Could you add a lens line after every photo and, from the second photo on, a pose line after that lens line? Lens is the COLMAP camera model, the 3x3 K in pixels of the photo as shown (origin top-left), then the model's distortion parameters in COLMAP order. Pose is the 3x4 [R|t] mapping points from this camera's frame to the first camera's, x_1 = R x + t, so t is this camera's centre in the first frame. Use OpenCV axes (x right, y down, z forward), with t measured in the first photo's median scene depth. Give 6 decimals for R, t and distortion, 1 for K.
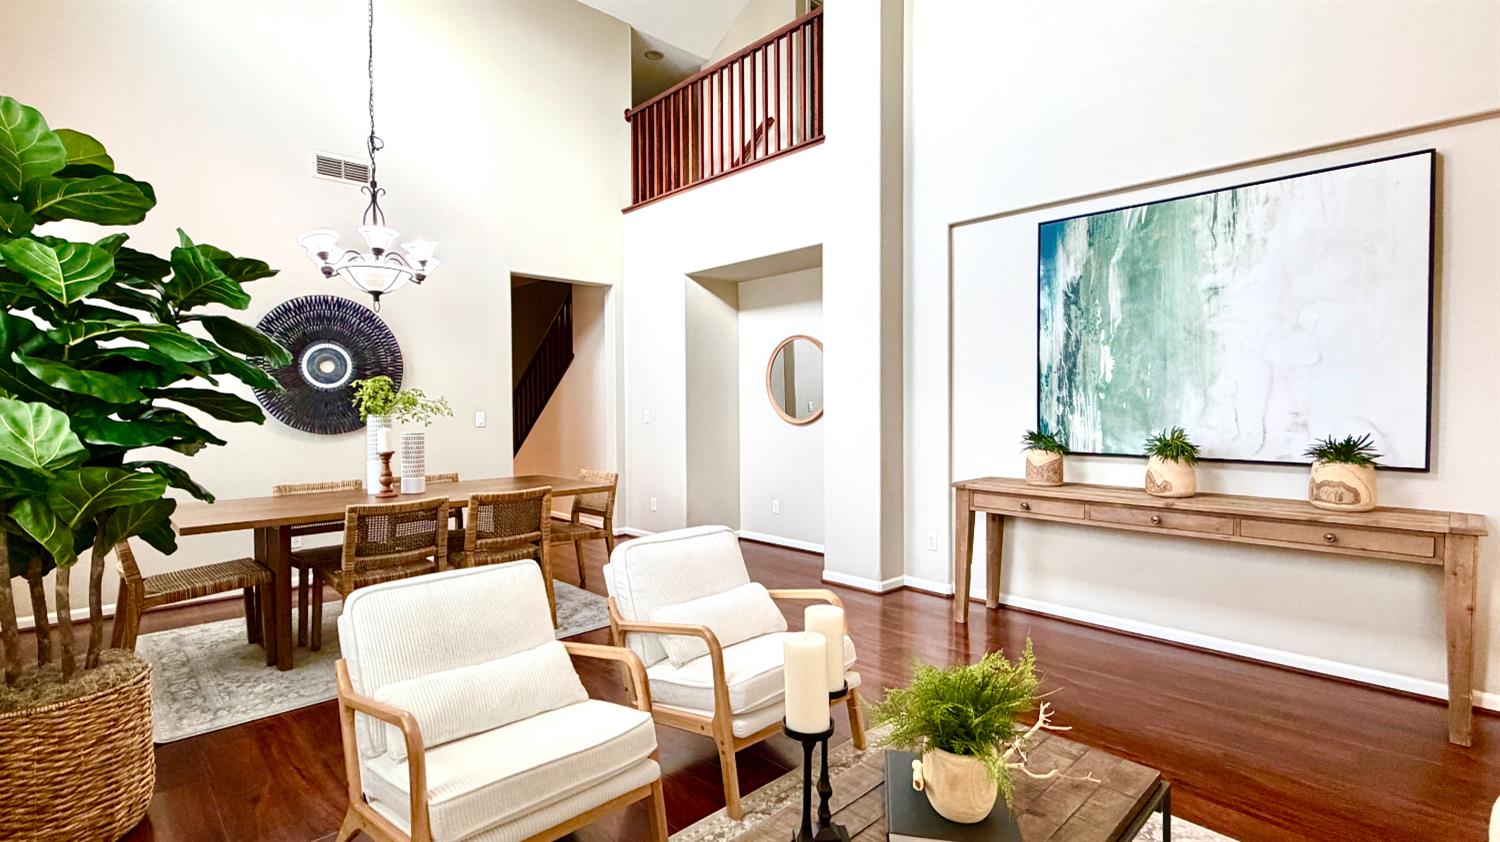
lens RADIAL K [[694.1, 0, 737.6], [0, 694.1, 419.0], [0, 0, 1]] dist [0.001056, -0.000446]
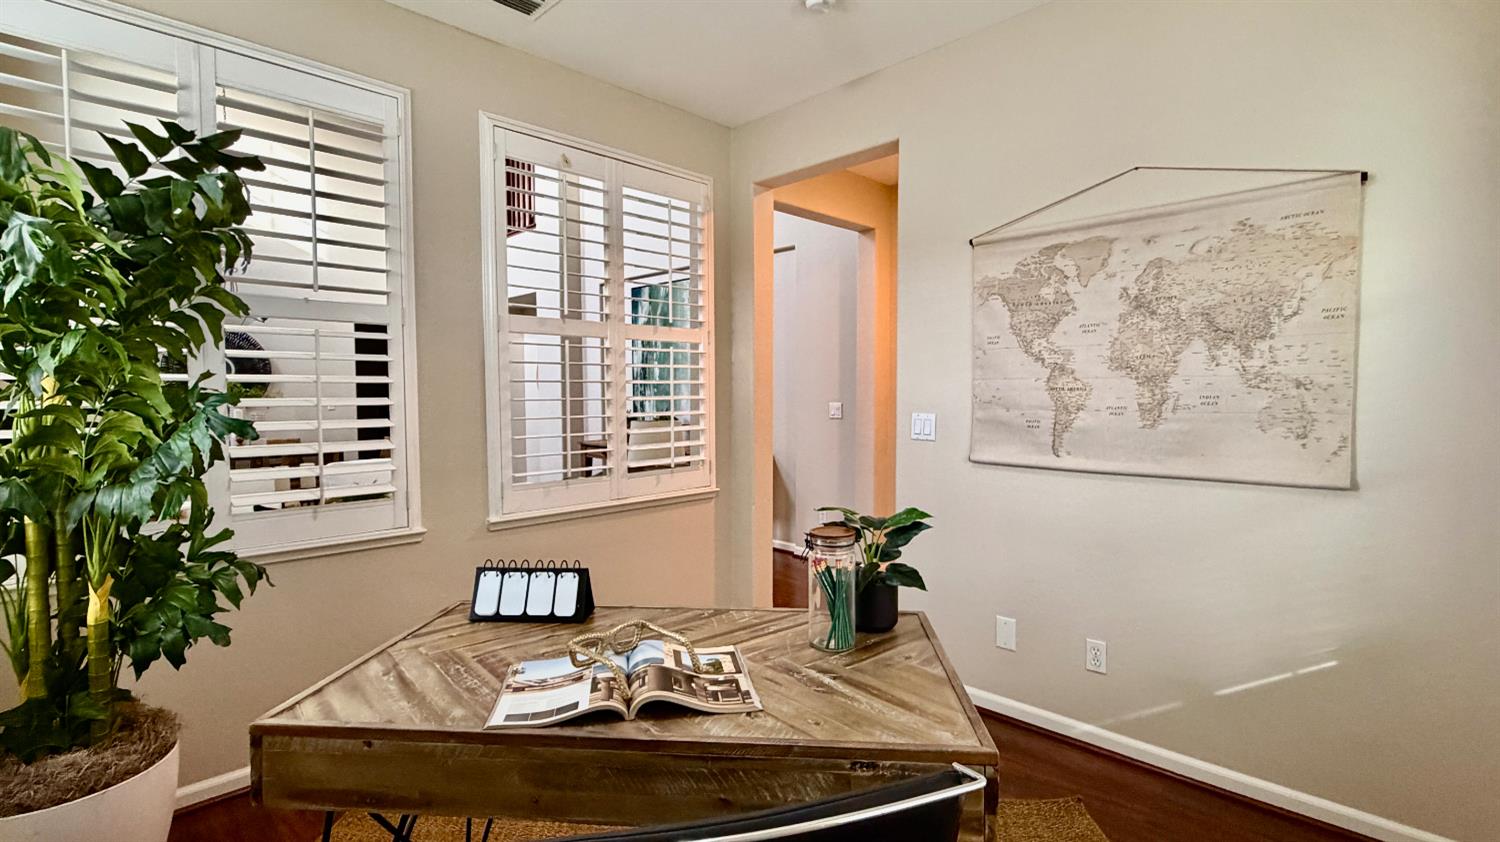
lens RADIAL K [[694.1, 0, 746.6], [0, 694.1, 415.8], [0, 0, 1]] dist [0.001056, -0.000446]
pose [[0.999749, -0.003158, 0.022195, 0.742341], [0.002799, 0.999865, 0.016198, 0.003859], [-0.022243, -0.016132, 0.999622, -0.780020]]
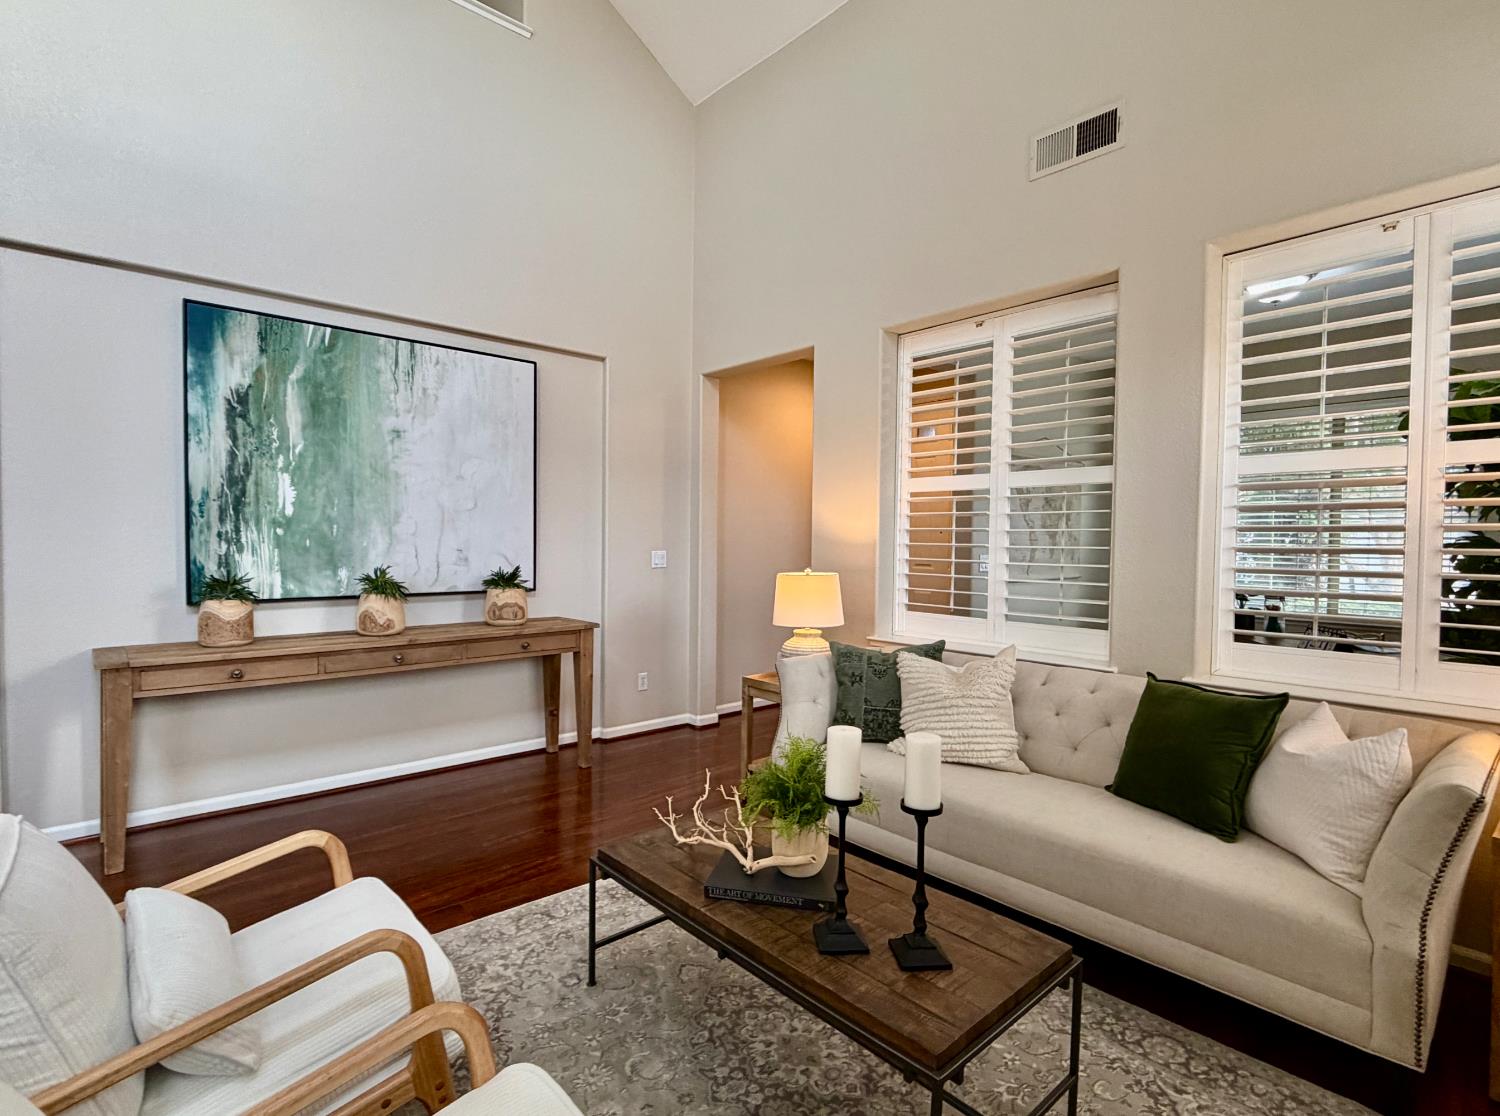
lens RADIAL K [[743.6, 0, 750.3], [0, 743.6, 558.2], [0, 0, 1]] dist [0.003265, 0.001455]
pose [[0.030592, -0.019440, 0.999343, -0.392309], [0.015891, 0.999694, 0.018960, -0.009066], [-0.999406, 0.015300, 0.030891, 0.406679]]
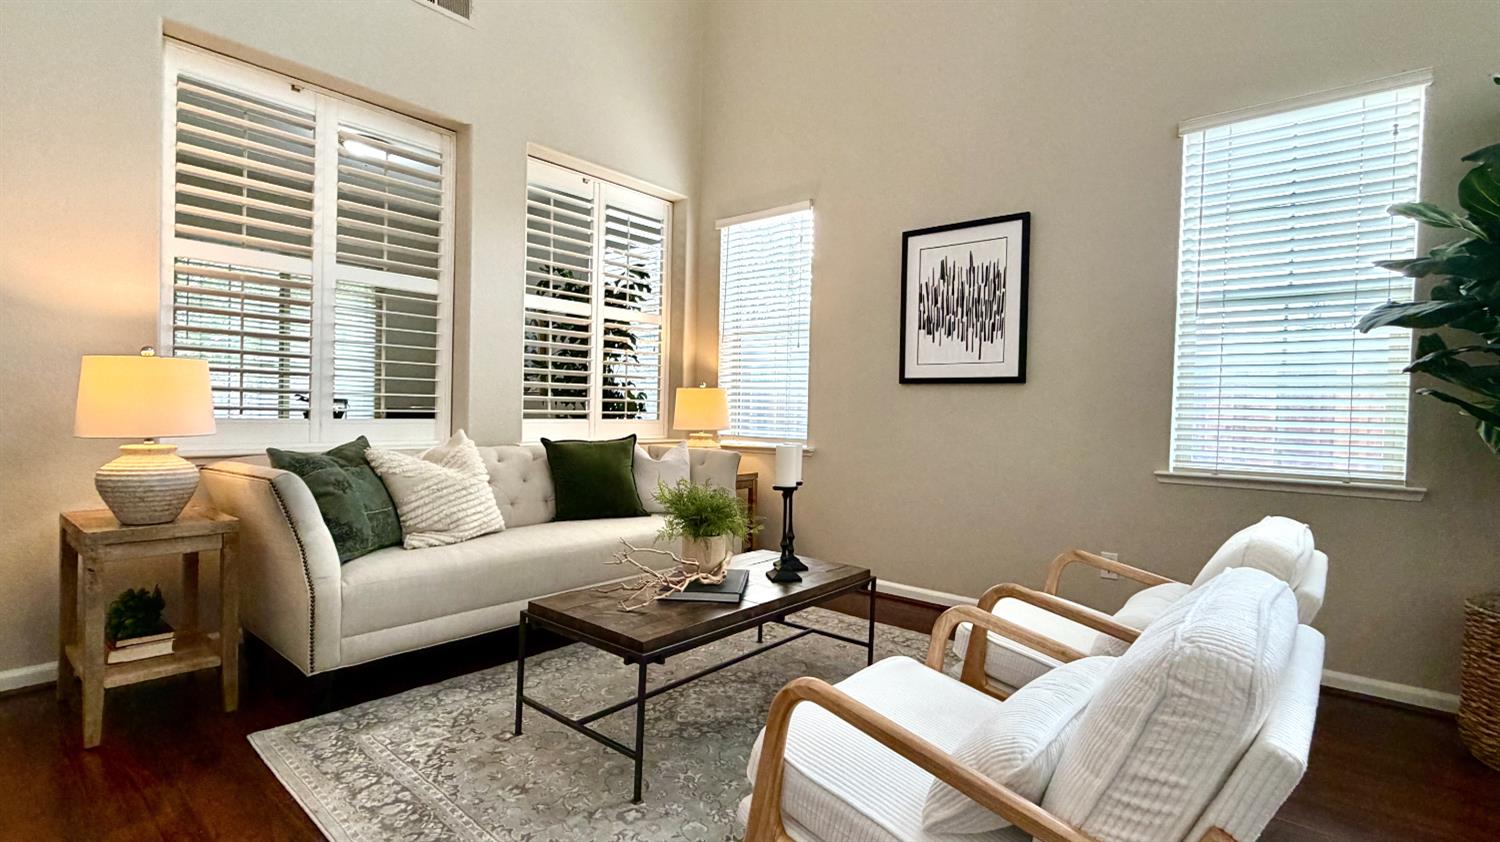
lens RADIAL K [[694.1, 0, 750.5], [0, 694.1, 422.3], [0, 0, 1]] dist [0.001056, -0.000446]
pose [[-0.993809, -0.017900, -0.109650, 0.155466], [-0.023078, 0.998669, 0.046132, 0.048729], [0.108678, 0.048377, -0.992899, 1.019442]]
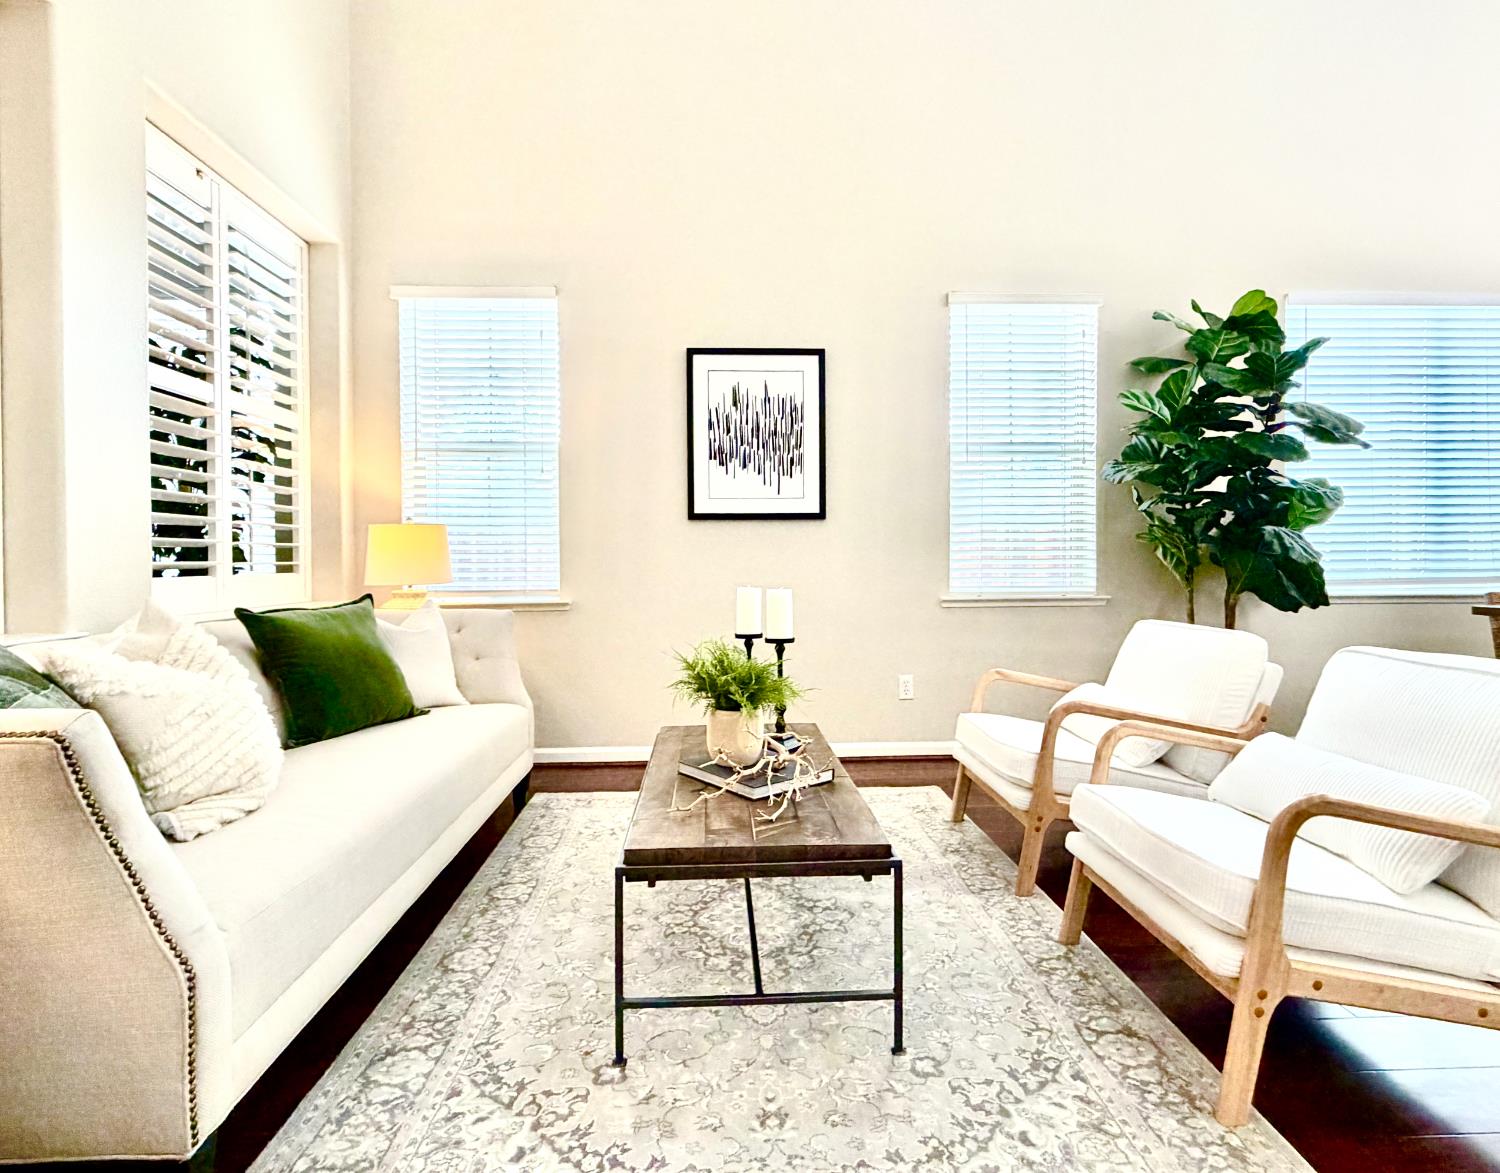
lens RADIAL K [[776.8, 0, 748.3], [0, 776.8, 573.3], [0, 0, 1]] dist [0.007743, 0.001811]
pose [[-0.656102, 0.019786, -0.754413, 0.533677], [-0.012563, 0.999231, 0.037133, 0.065077], [0.754567, 0.033841, -0.655349, 0.753838]]
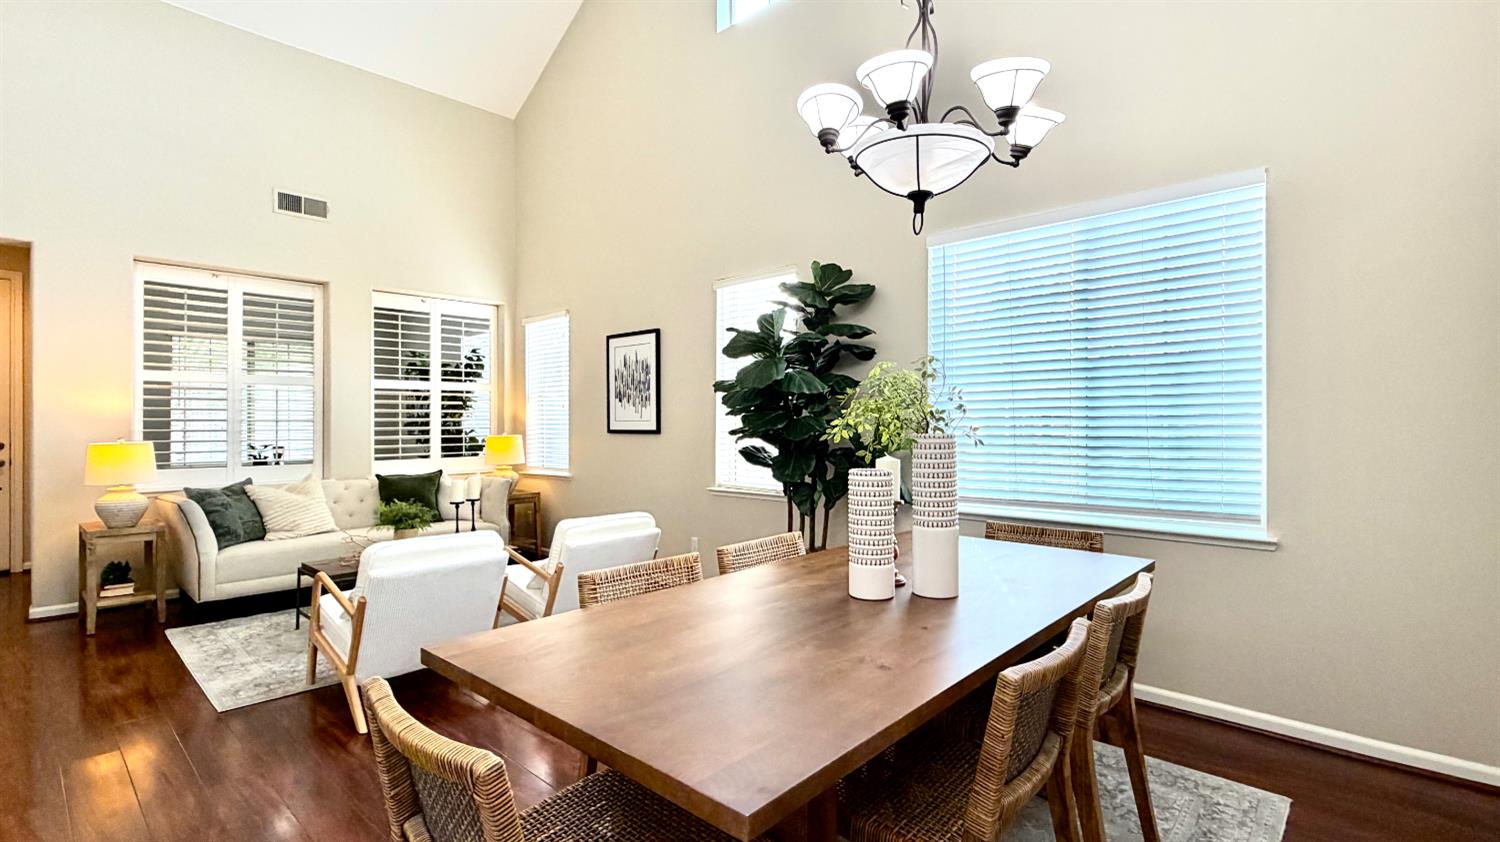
lens RADIAL K [[694.1, 0, 752.2], [0, 694.1, 420.0], [0, 0, 1]] dist [0.001056, -0.000446]
pose [[-0.997748, 0.006236, -0.066781, -0.388964], [0.004585, 0.999681, 0.024843, -0.032323], [0.066915, 0.024481, -0.997458, 1.618169]]
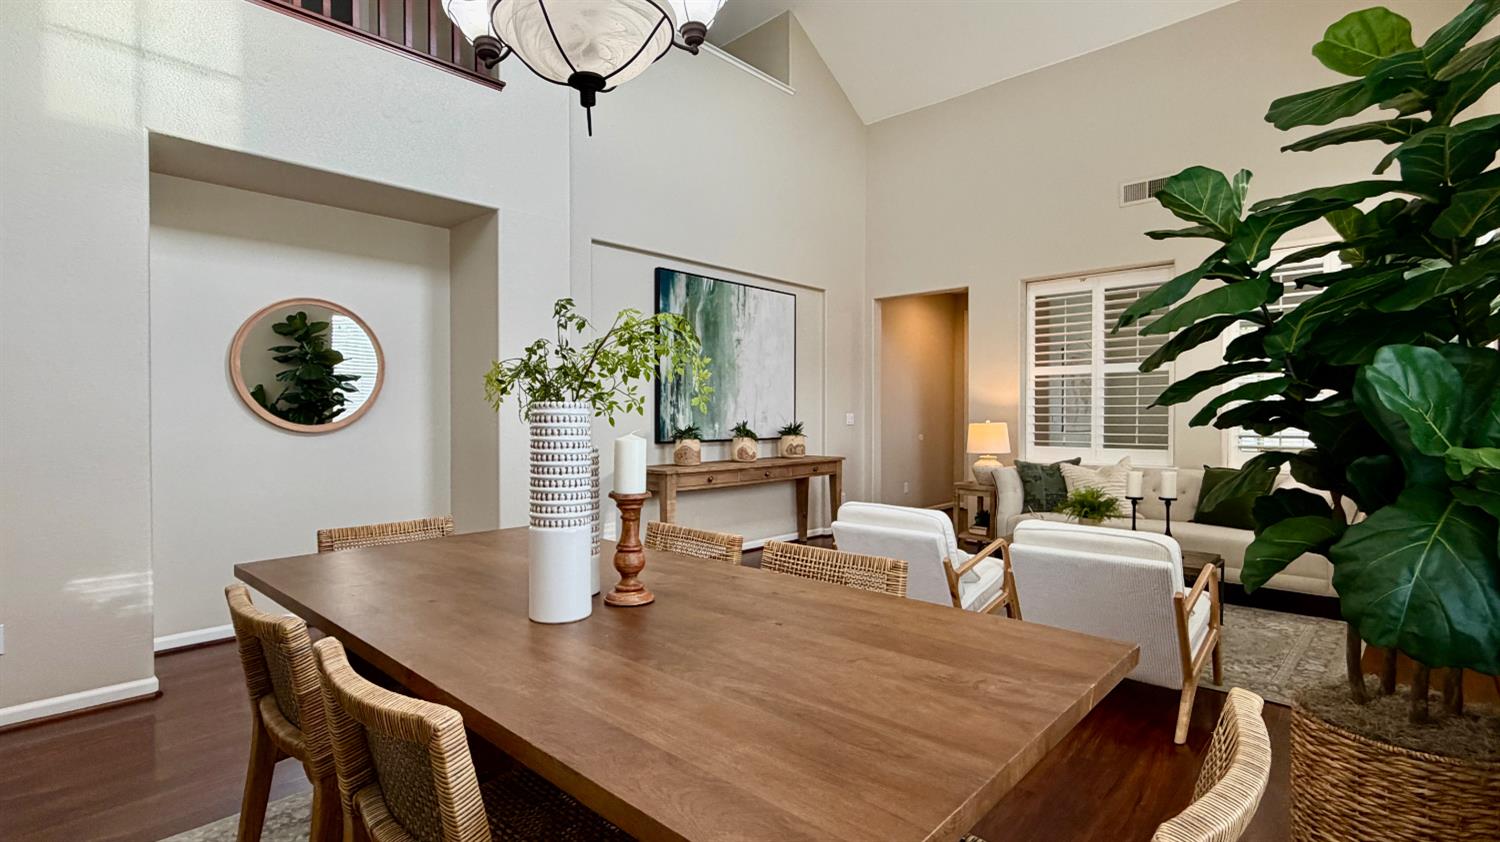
lens RADIAL K [[694.1, 0, 738.8], [0, 694.1, 420.3], [0, 0, 1]] dist [0.001056, -0.000446]
pose [[-0.049475, -0.003368, 0.998770, -0.966376], [0.025423, 0.999666, 0.004631, 0.003256], [-0.998452, 0.025621, -0.049373, 1.015213]]
